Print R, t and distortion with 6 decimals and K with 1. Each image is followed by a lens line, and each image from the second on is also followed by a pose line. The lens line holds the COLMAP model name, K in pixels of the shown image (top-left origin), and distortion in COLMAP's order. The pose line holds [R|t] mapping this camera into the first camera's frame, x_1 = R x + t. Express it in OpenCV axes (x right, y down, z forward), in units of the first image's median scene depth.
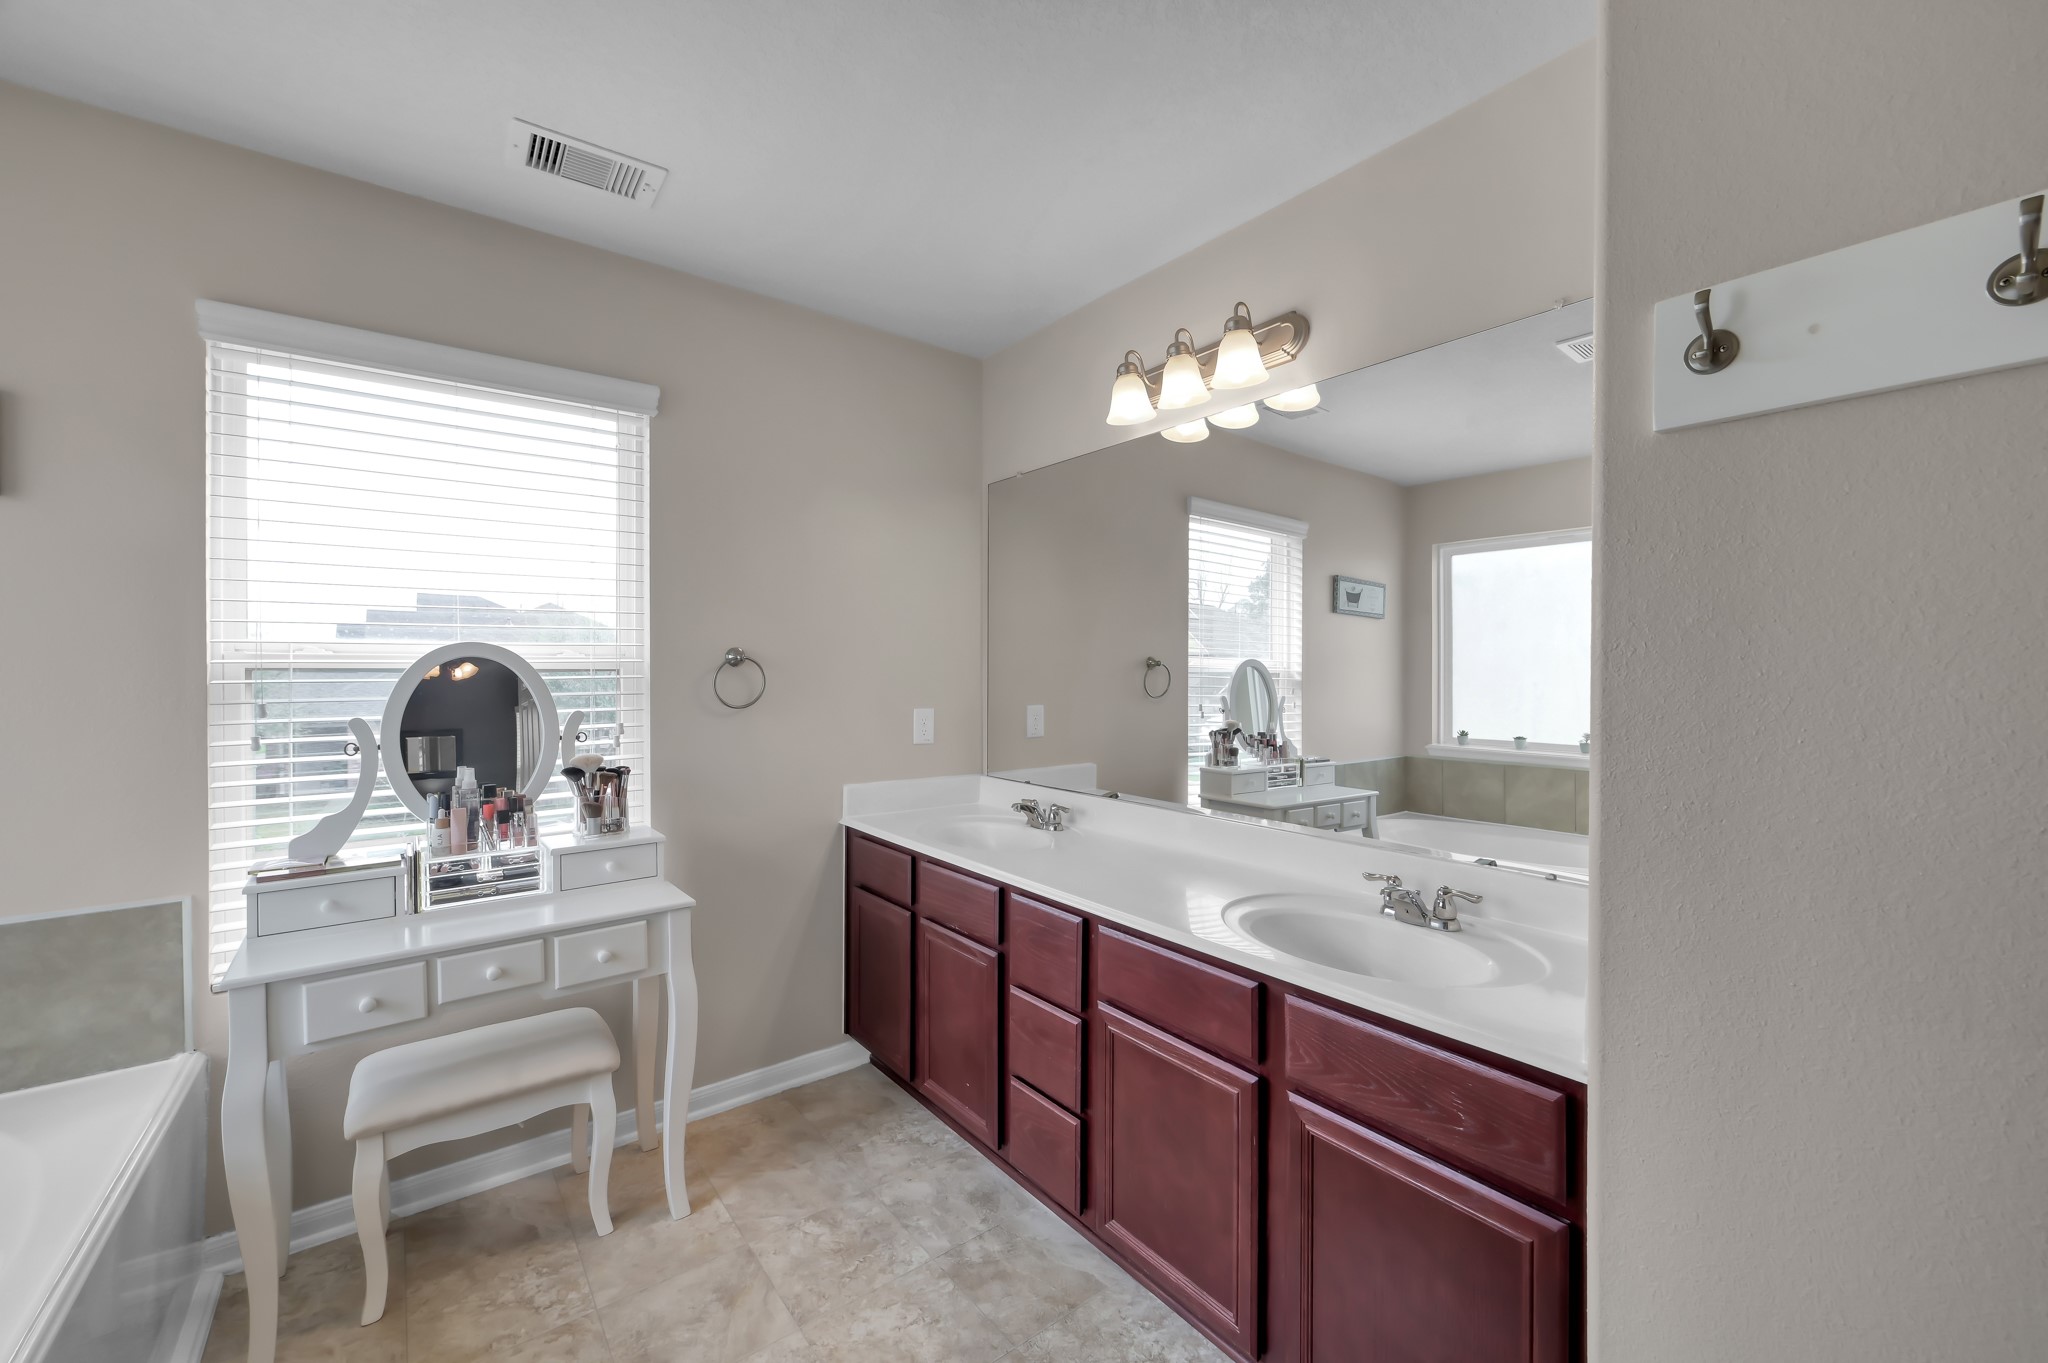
lens RADIAL K [[815.7, 0, 1031.7], [0, 815.7, 673.0], [0, 0, 1]] dist [-0.006854, 0.000291]
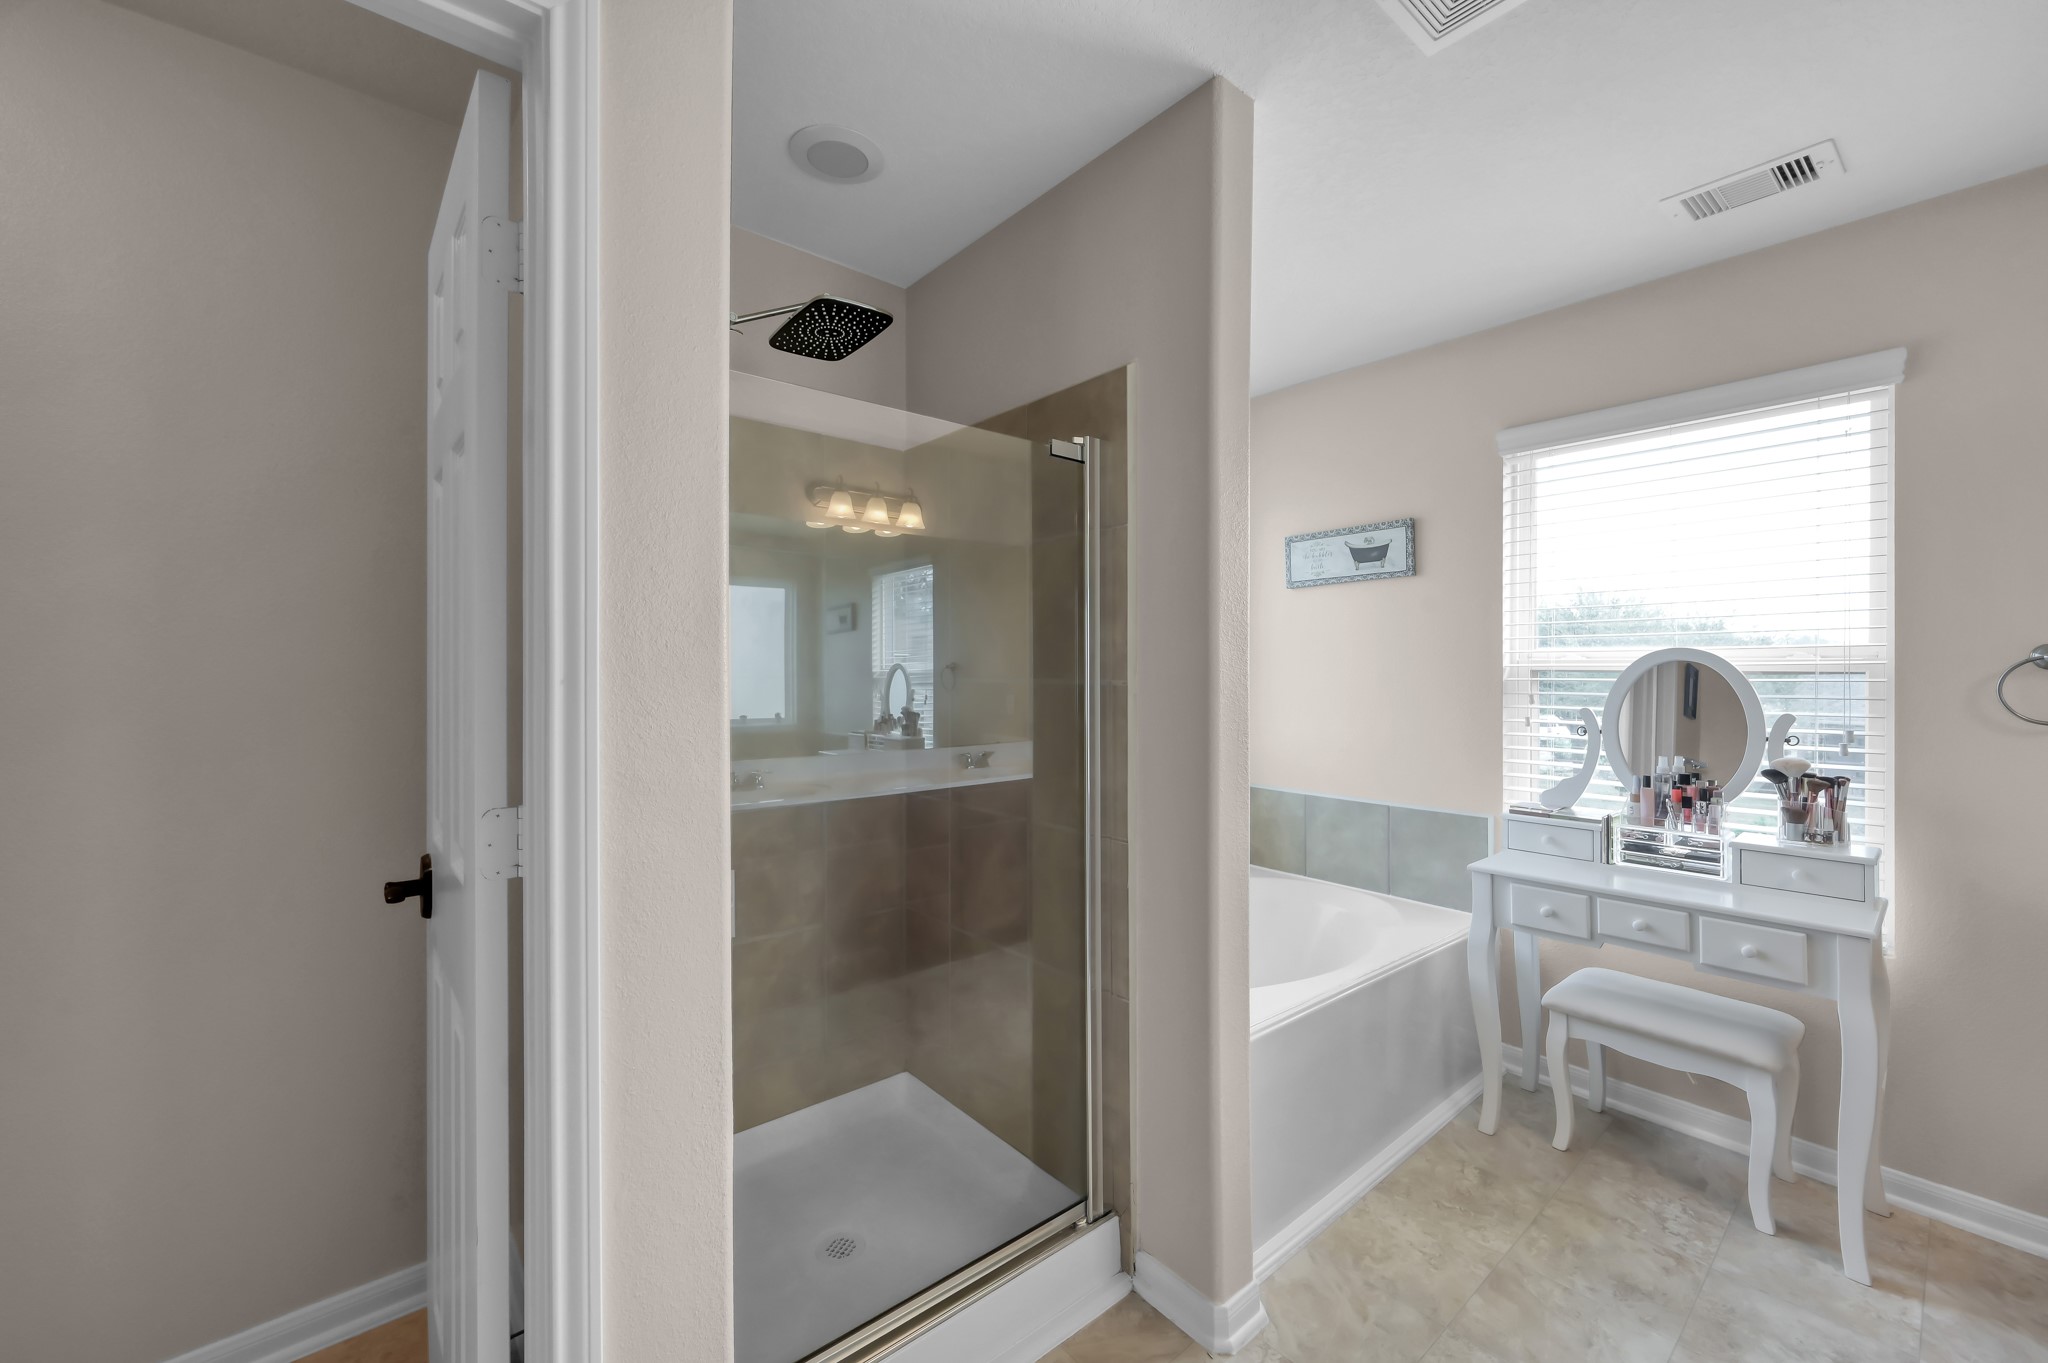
lens RADIAL K [[815.7, 0, 1032.2], [0, 815.7, 676.8], [0, 0, 1]] dist [-0.006854, 0.000291]
pose [[0.029177, 0.011621, -0.999507, 0.456236], [-0.006286, 0.999915, 0.011442, -0.005293], [0.999554, 0.005949, 0.029248, 0.057396]]
